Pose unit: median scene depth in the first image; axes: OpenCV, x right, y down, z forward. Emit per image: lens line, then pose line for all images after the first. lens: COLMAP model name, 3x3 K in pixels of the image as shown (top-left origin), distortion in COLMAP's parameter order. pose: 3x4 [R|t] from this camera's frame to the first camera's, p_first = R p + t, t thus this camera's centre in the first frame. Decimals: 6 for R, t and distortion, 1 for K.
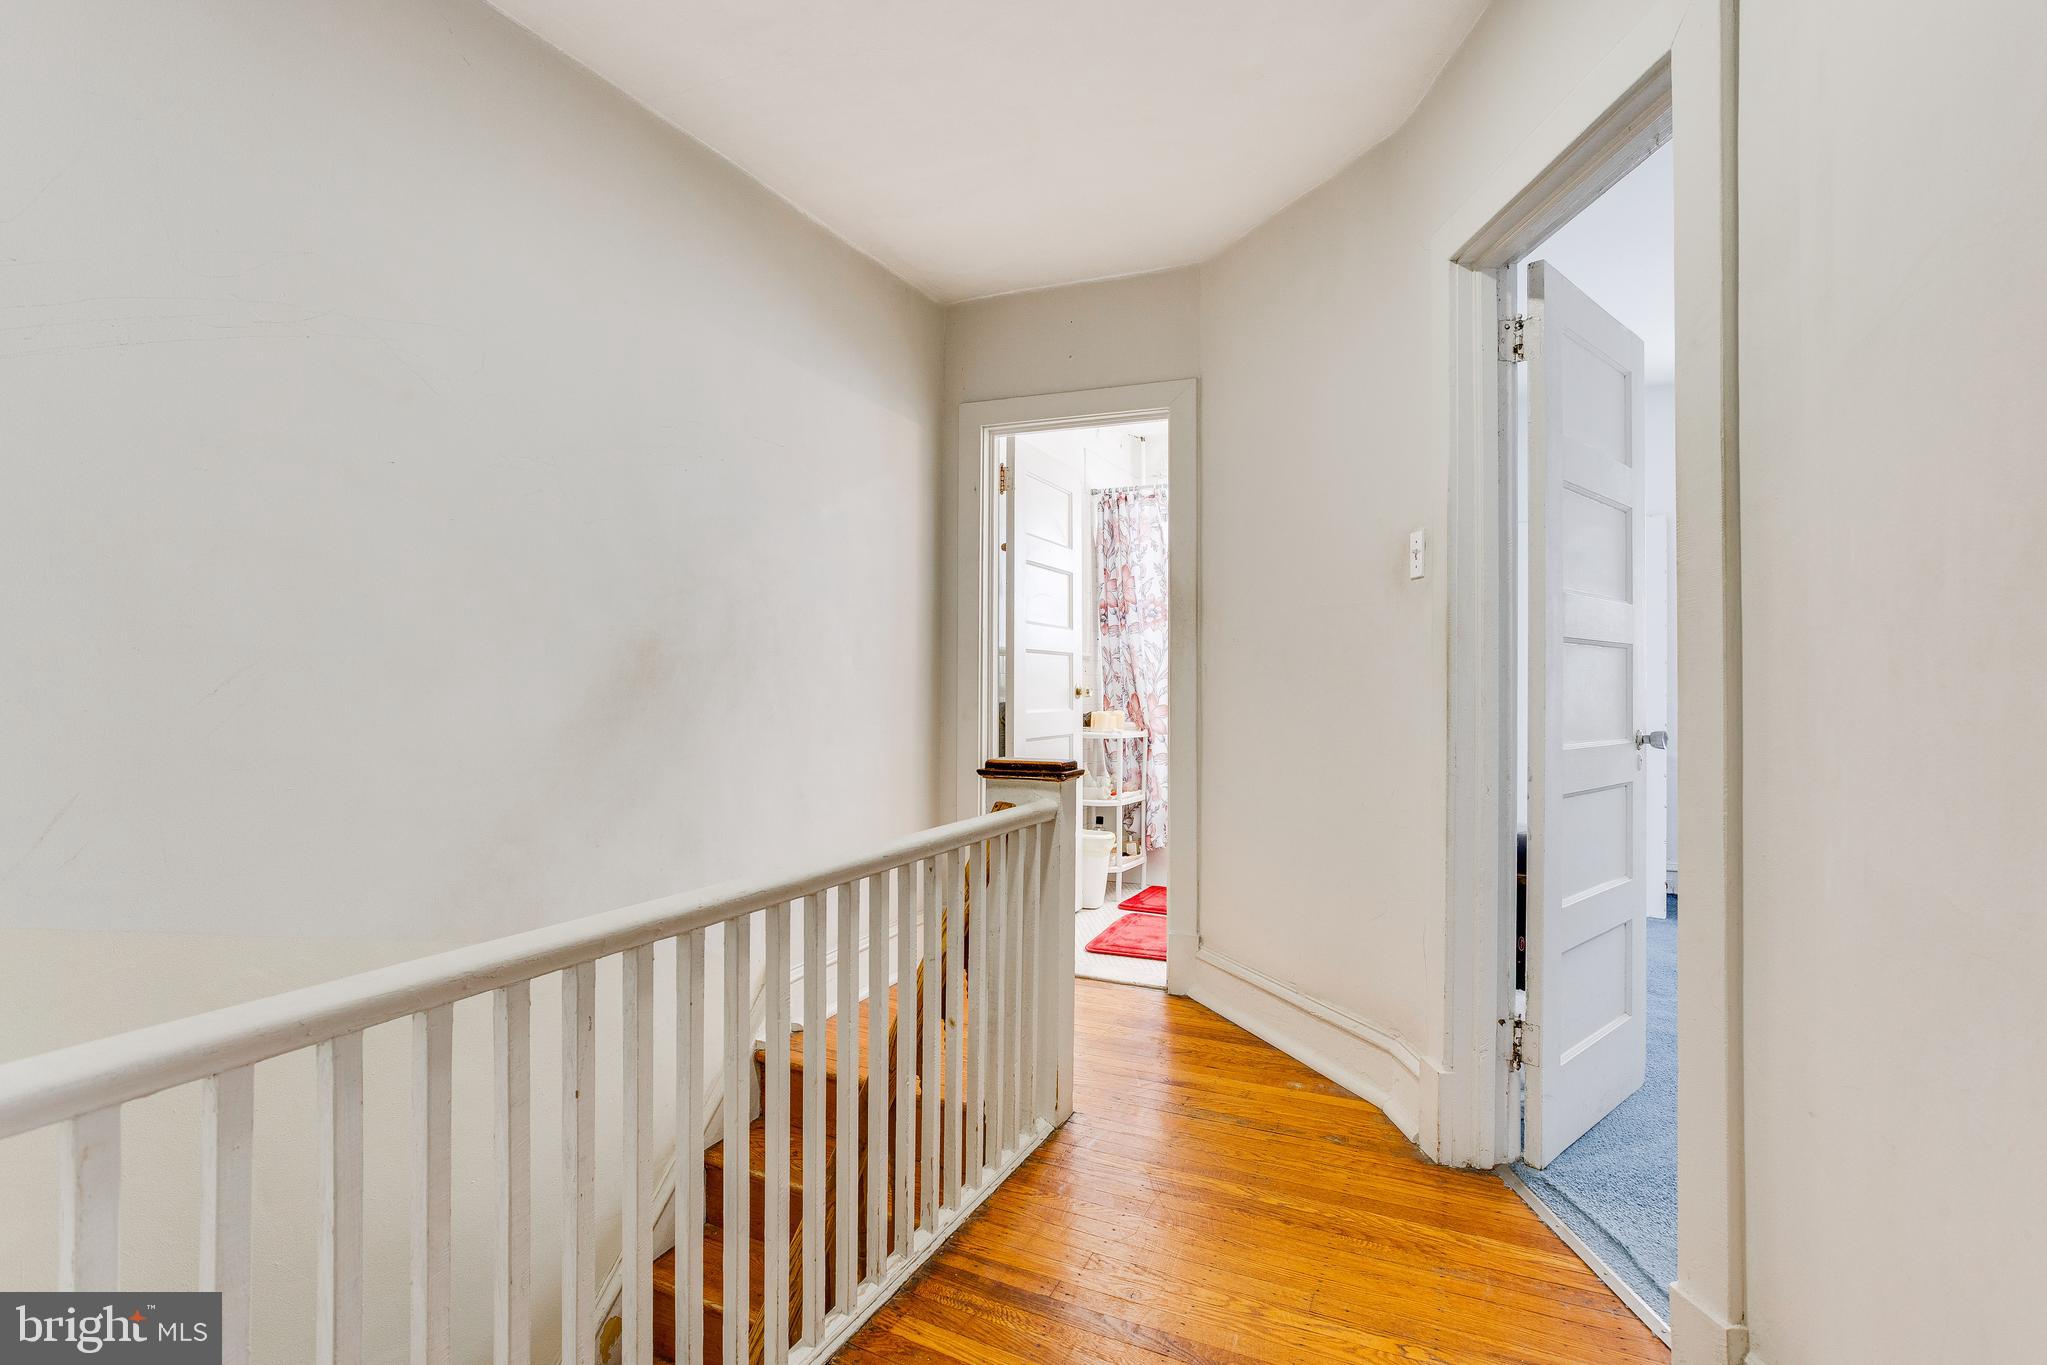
lens RADIAL K [[978.1, 0, 1026.2], [0, 978.1, 681.6], [0, 0, 1]] dist [0.002554, 0.001415]
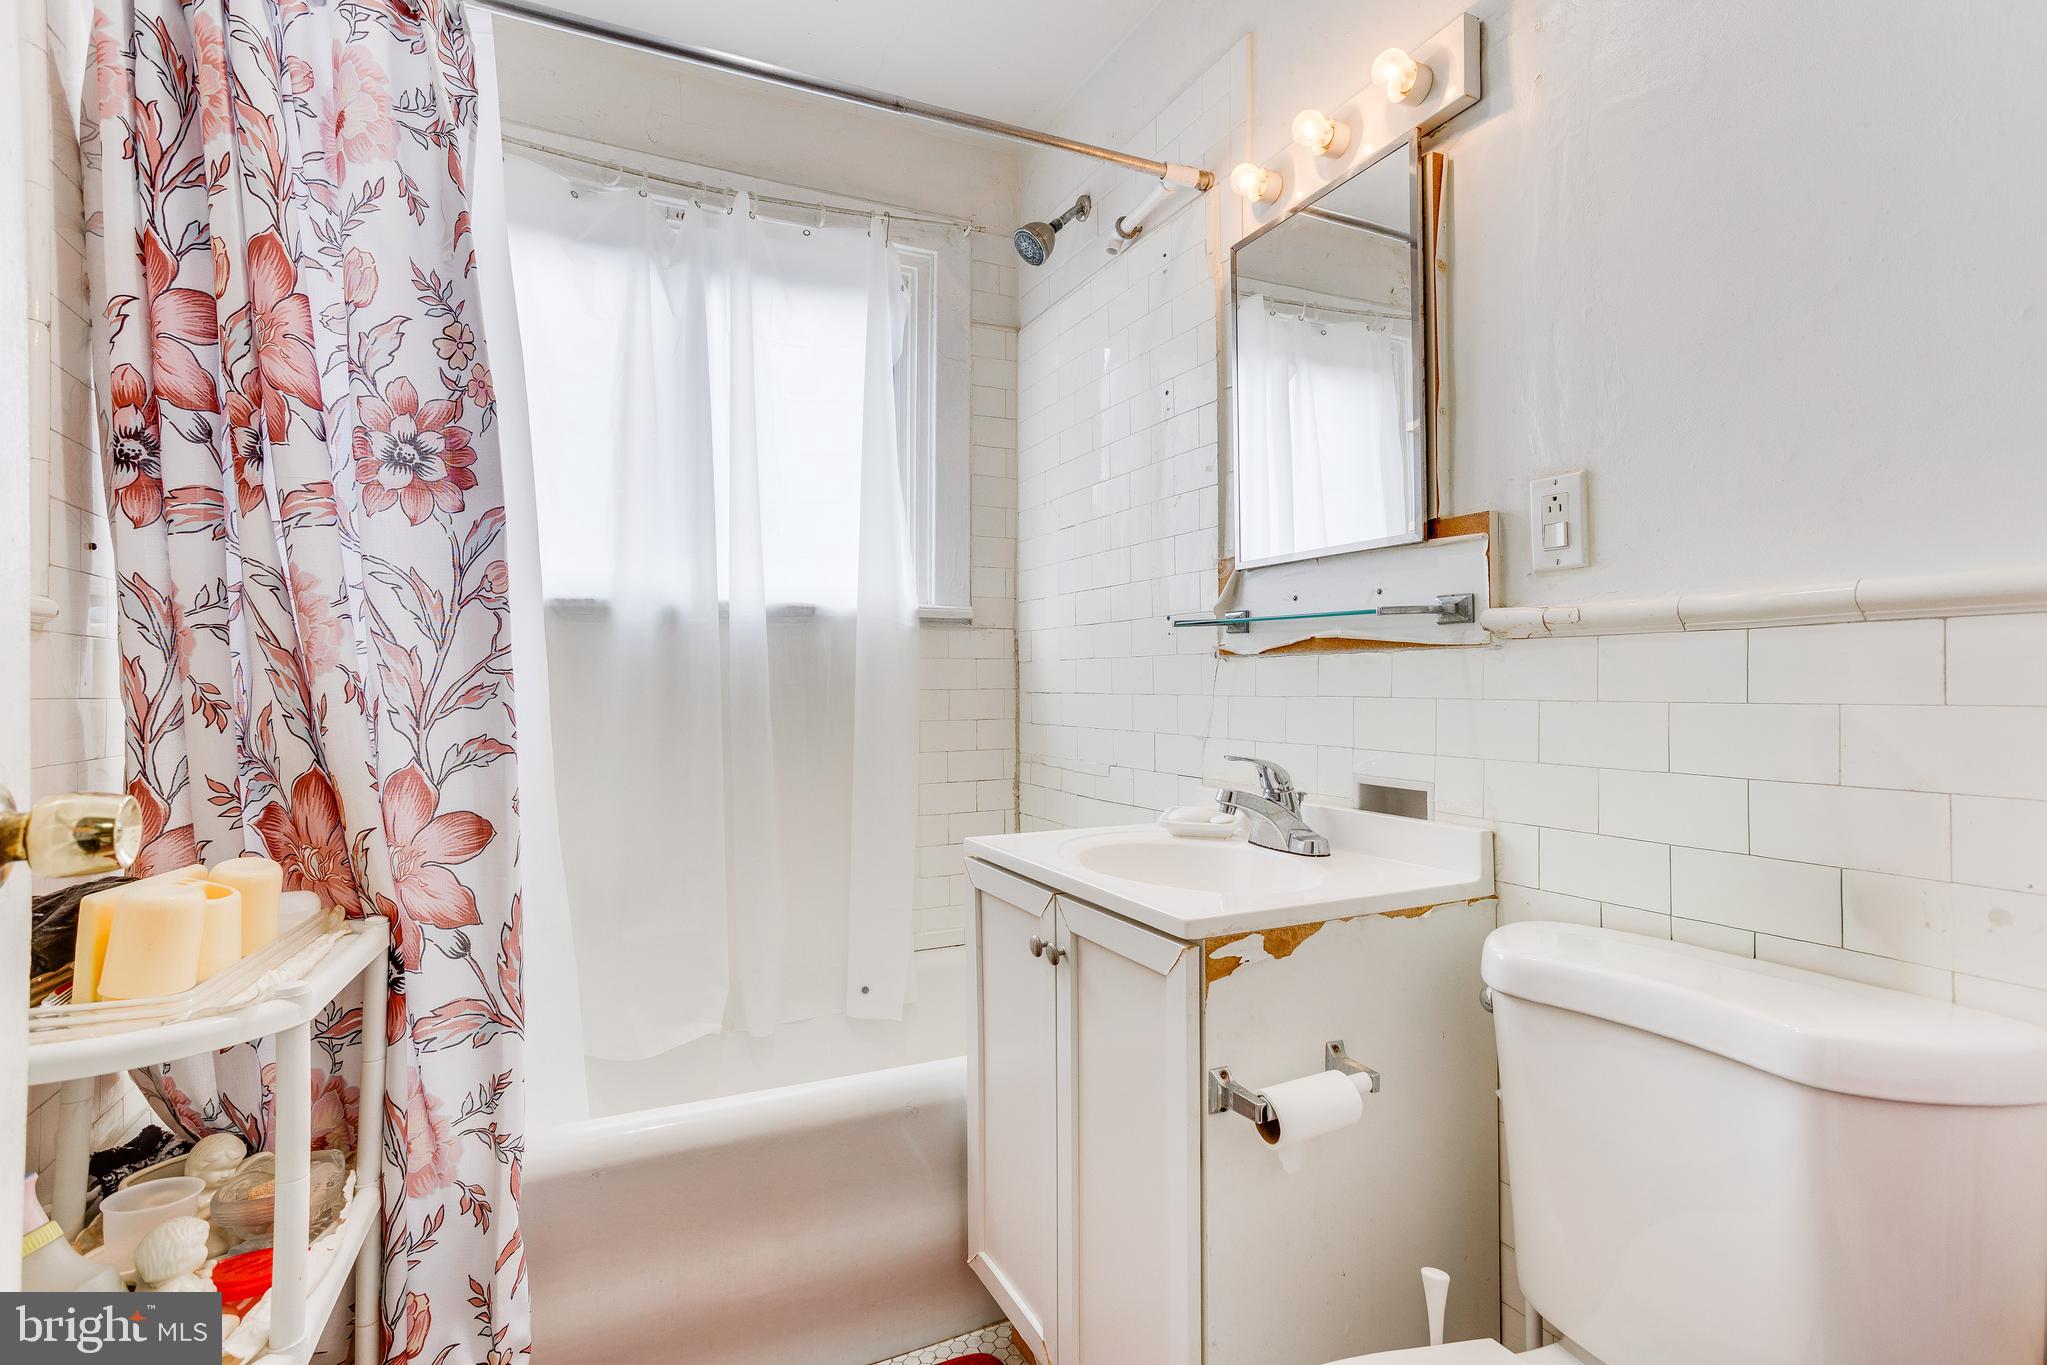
lens RADIAL K [[978.1, 0, 1029.5], [0, 978.1, 680.4], [0, 0, 1]] dist [0.002554, 0.001415]
pose [[0.620709, 0.003021, 0.784036, 0.029439], [0.001161, 0.999988, -0.004771, -0.009562], [-0.784040, 0.003872, 0.620698, 0.703607]]
